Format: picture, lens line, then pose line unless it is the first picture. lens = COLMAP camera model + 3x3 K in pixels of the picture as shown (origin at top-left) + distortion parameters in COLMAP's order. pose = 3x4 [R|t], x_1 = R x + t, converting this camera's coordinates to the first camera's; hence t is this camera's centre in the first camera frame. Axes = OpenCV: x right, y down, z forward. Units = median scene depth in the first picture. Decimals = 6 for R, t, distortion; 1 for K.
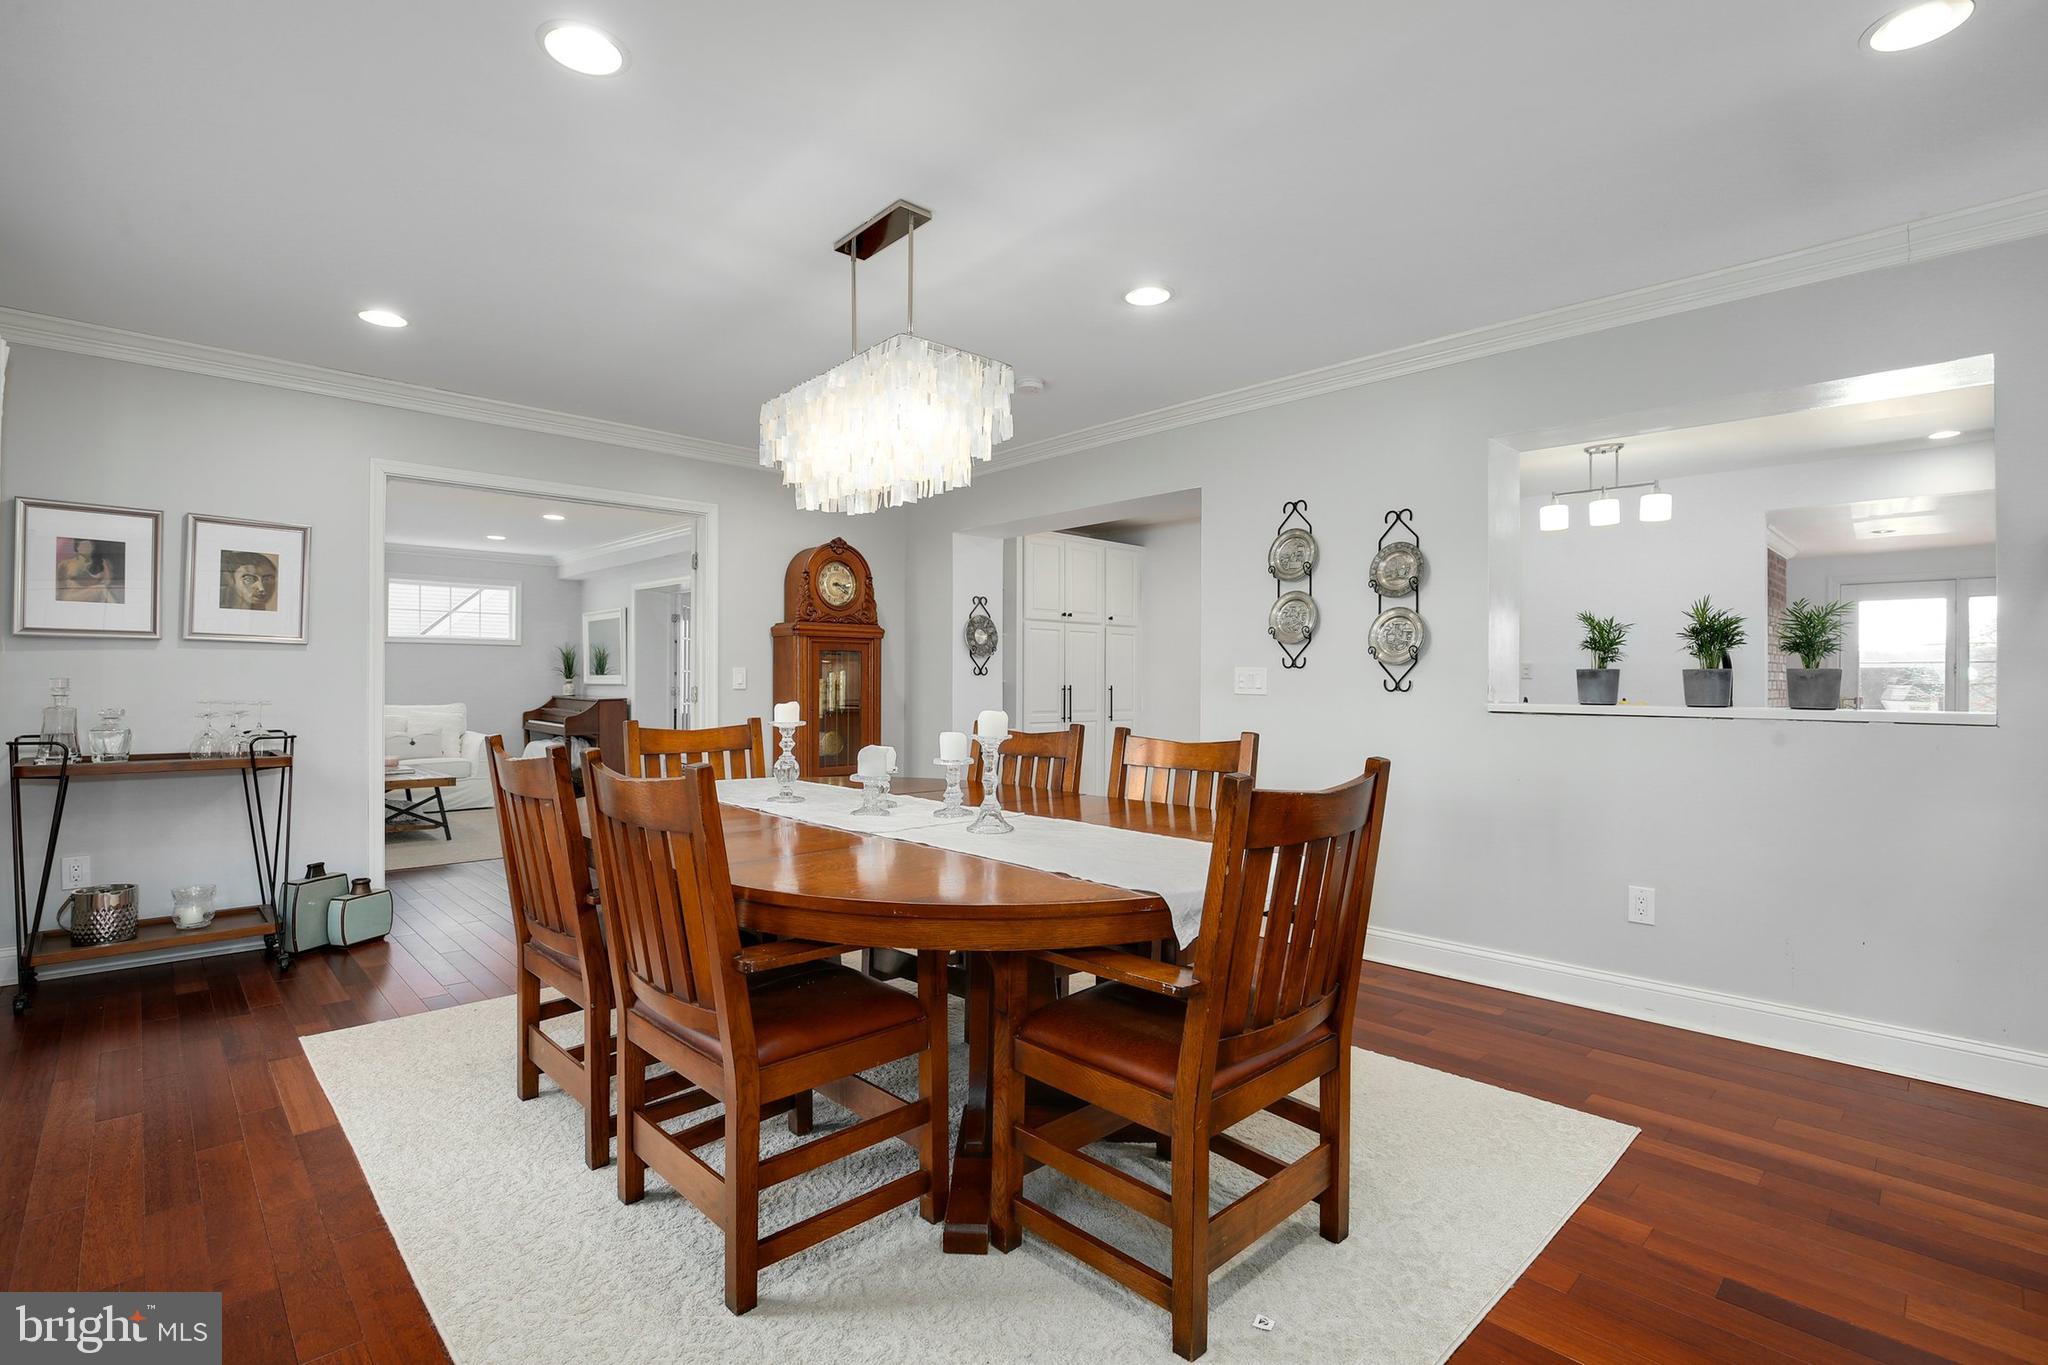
lens RADIAL K [[963.3, 0, 1024.0], [0, 963.3, 682.5], [0, 0, 1]] dist [-0.023557, 0.001157]
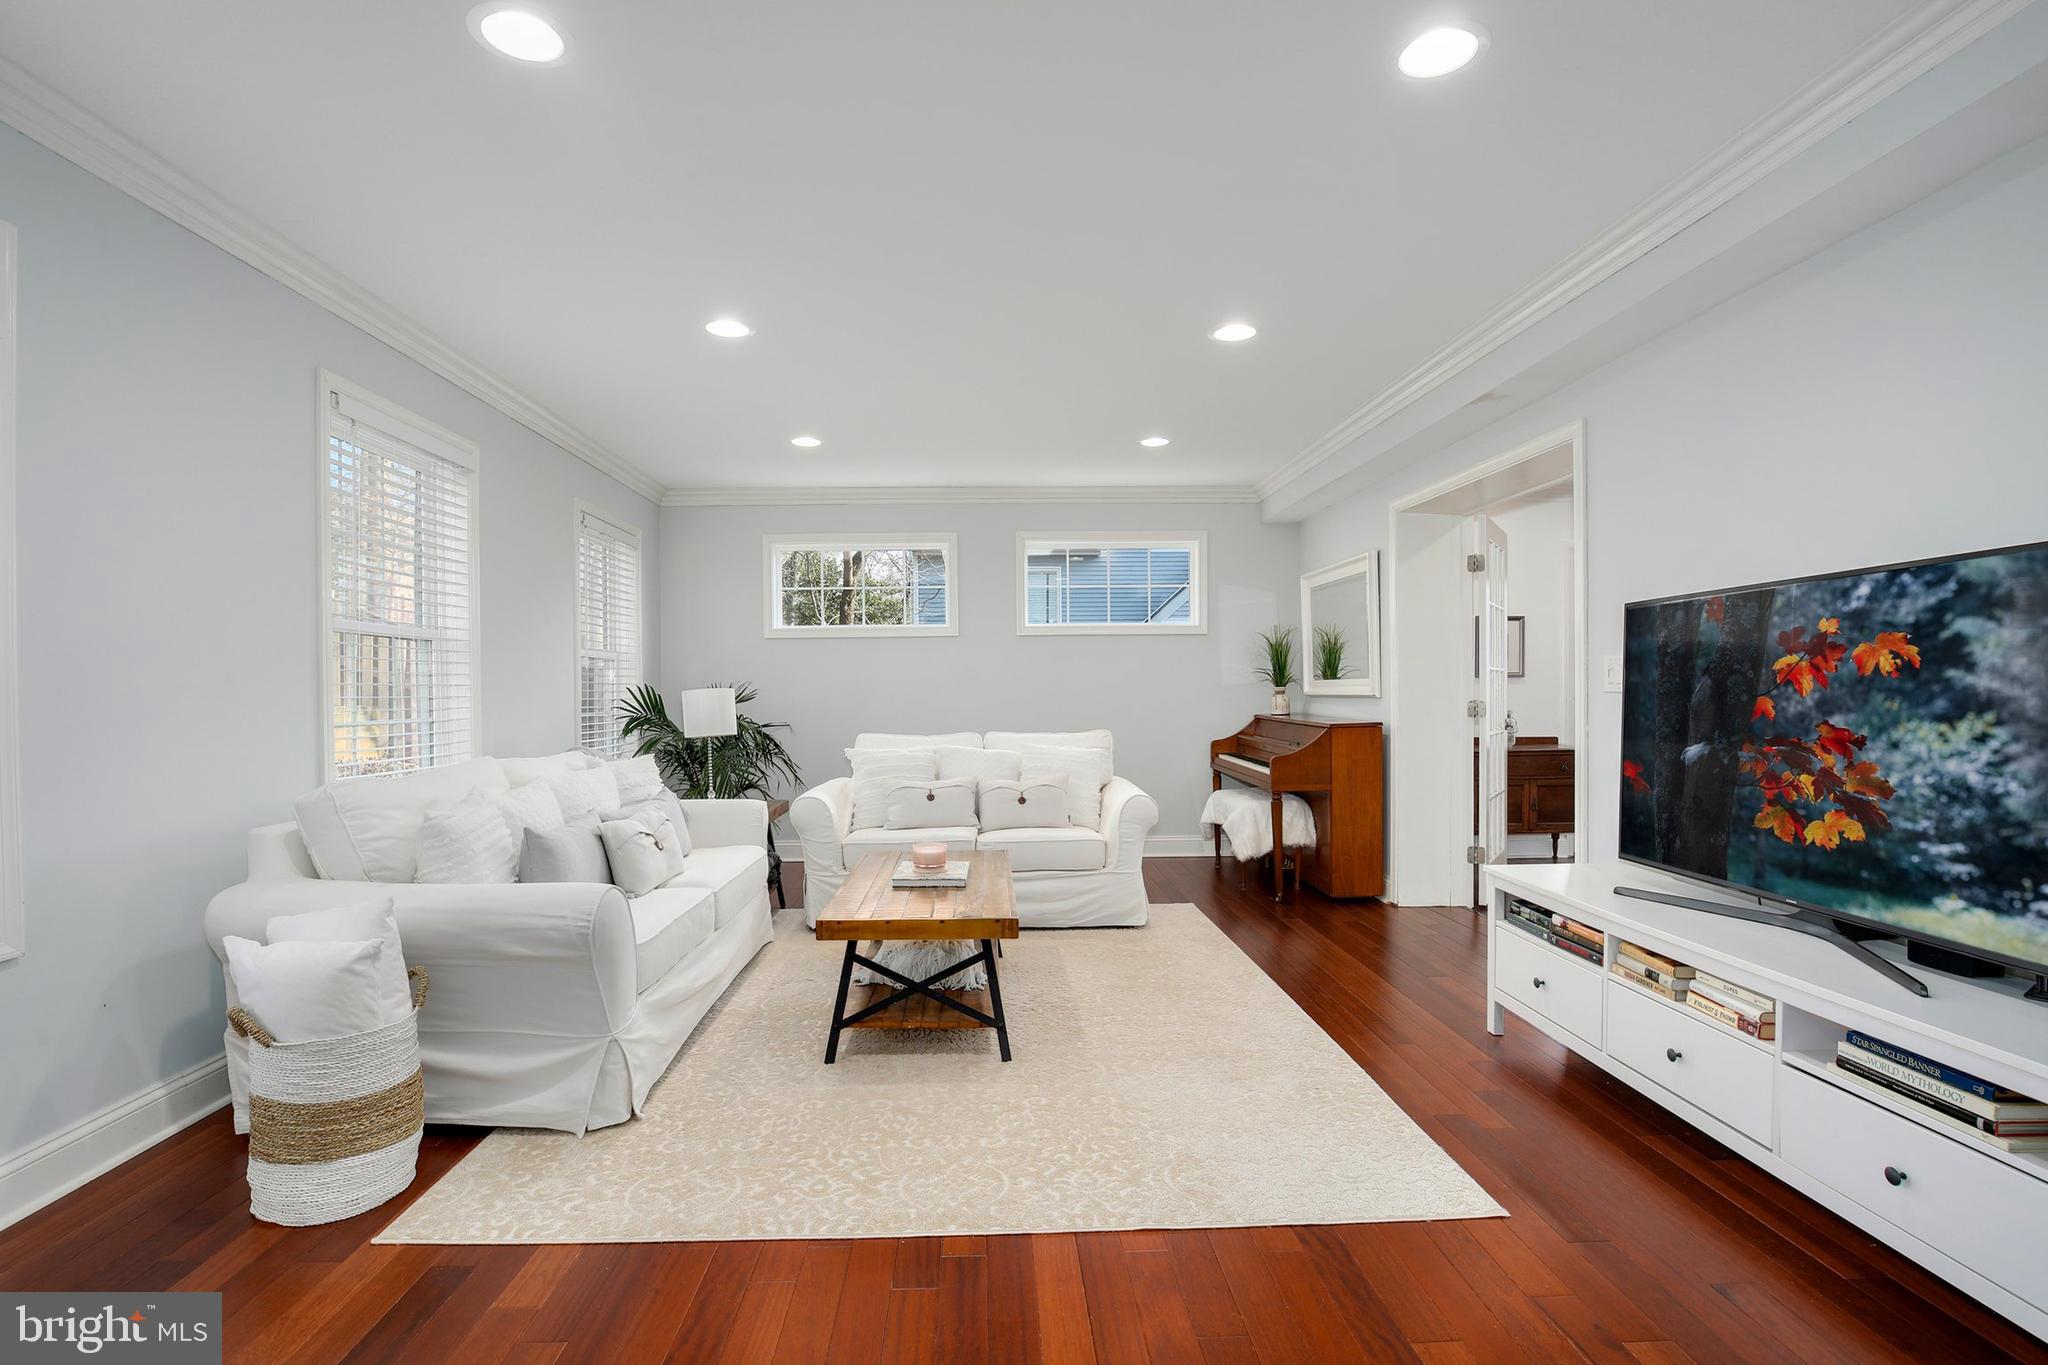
lens RADIAL K [[933.6, 0, 1023.6], [0, 933.6, 694.1], [0, 0, 1]] dist [-0.008370, 0.000258]
pose [[0.744571, -0.002721, -0.667538, -0.205399], [0.011085, 0.999904, 0.008288, -0.005875], [0.667452, -0.013571, 0.744529, 0.458931]]
